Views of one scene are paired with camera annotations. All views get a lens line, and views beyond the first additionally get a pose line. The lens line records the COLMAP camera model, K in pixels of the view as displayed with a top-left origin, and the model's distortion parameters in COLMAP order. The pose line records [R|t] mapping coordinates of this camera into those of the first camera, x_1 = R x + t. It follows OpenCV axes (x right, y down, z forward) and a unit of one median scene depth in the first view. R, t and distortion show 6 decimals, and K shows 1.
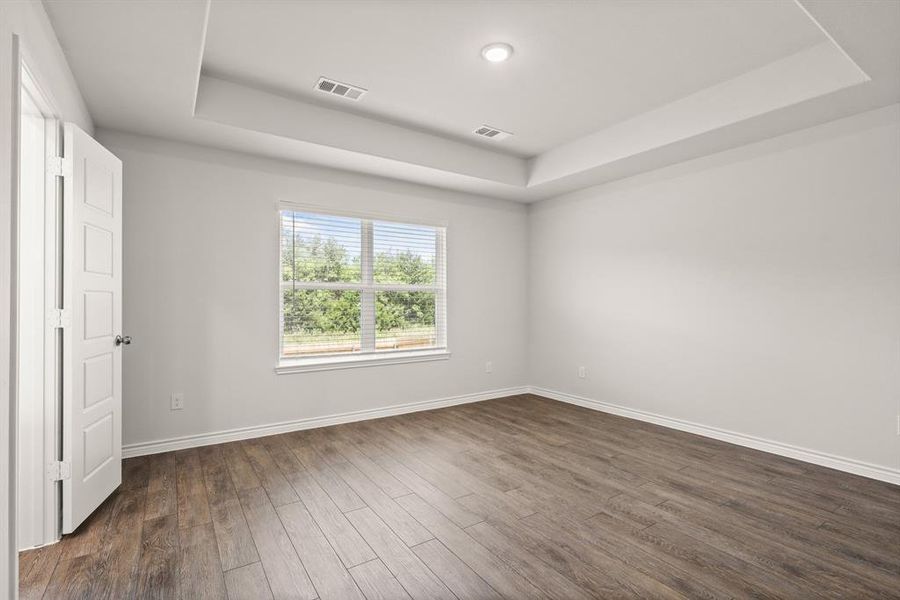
lens RADIAL K [[419.8, 0, 444.7], [0, 419.8, 293.9], [0, 0, 1]] dist [0.002702, 0.000011]
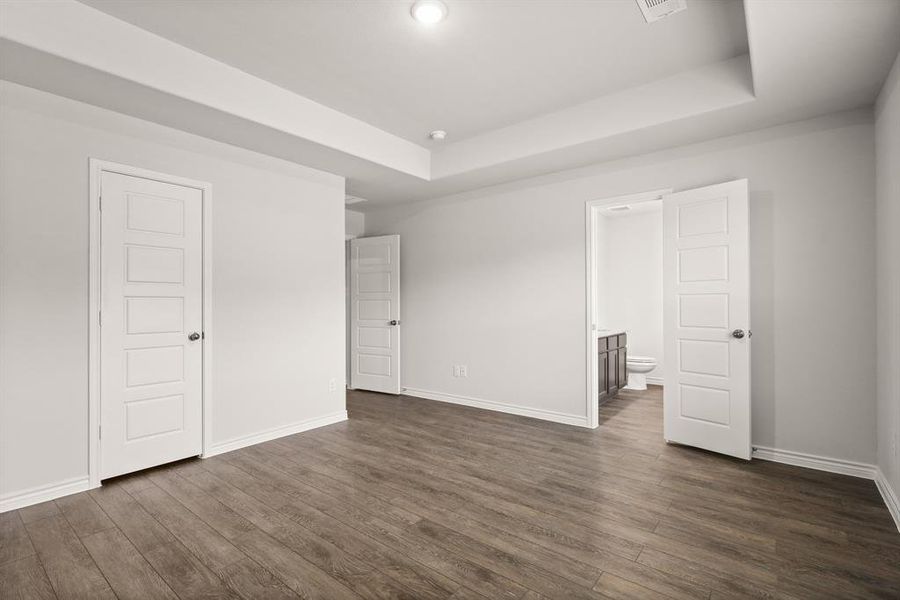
lens RADIAL K [[419.8, 0, 446.2], [0, 419.8, 305.0], [0, 0, 1]] dist [0.002702, 0.000011]
pose [[-0.950526, 0.005272, -0.310599, 0.350106], [0.008861, 0.999909, -0.010146, 0.033619], [0.310517, -0.012397, -0.950487, 1.777267]]
